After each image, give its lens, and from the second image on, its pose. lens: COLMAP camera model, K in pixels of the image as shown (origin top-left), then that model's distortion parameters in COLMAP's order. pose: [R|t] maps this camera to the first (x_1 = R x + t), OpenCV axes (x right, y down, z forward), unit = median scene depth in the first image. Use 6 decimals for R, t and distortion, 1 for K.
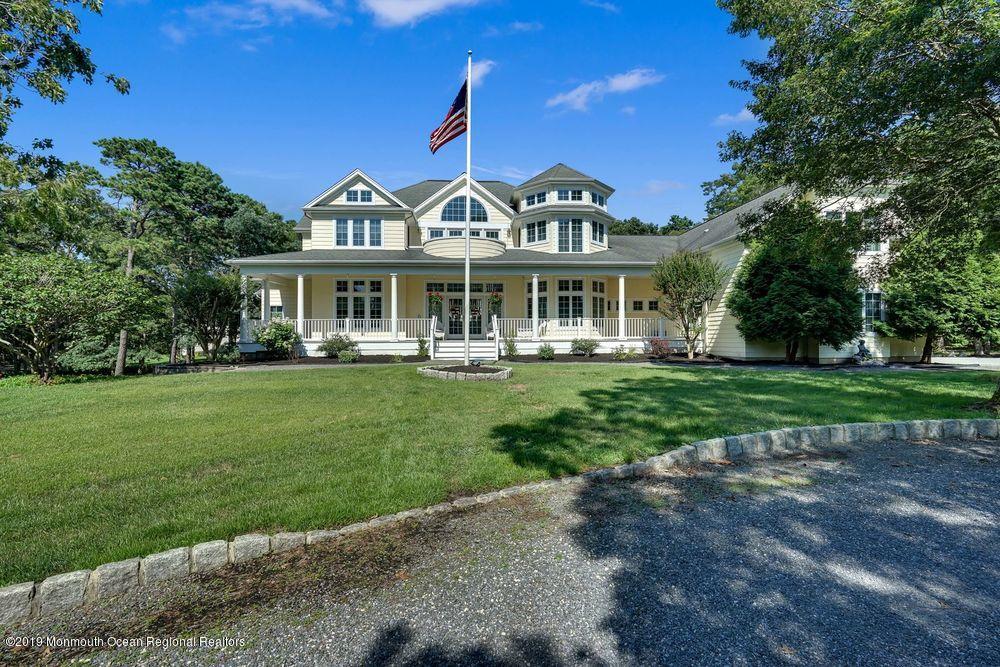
lens RADIAL K [[453.9, 0, 500.4], [0, 453.9, 331.0], [0, 0, 1]] dist [-0.010233, -0.000679]
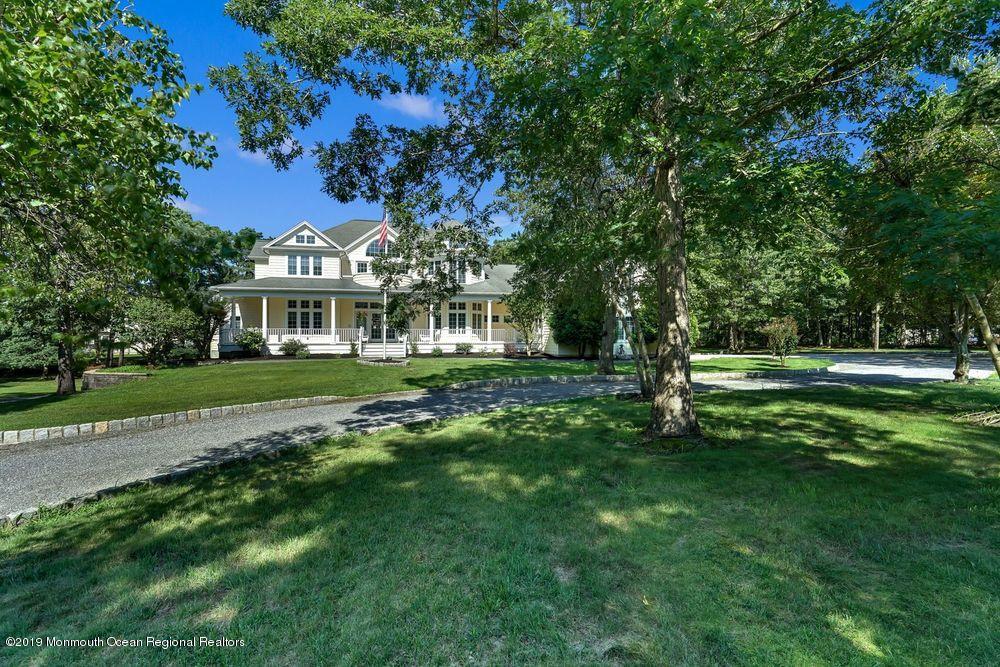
lens RADIAL K [[453.9, 0, 501.3], [0, 453.9, 330.6], [0, 0, 1]] dist [-0.010233, -0.000679]
pose [[0.983974, 0.007171, 0.178169, 0.033918], [-0.007831, 0.999965, 0.003002, -0.026327], [-0.178141, -0.004349, 0.983995, -0.474918]]
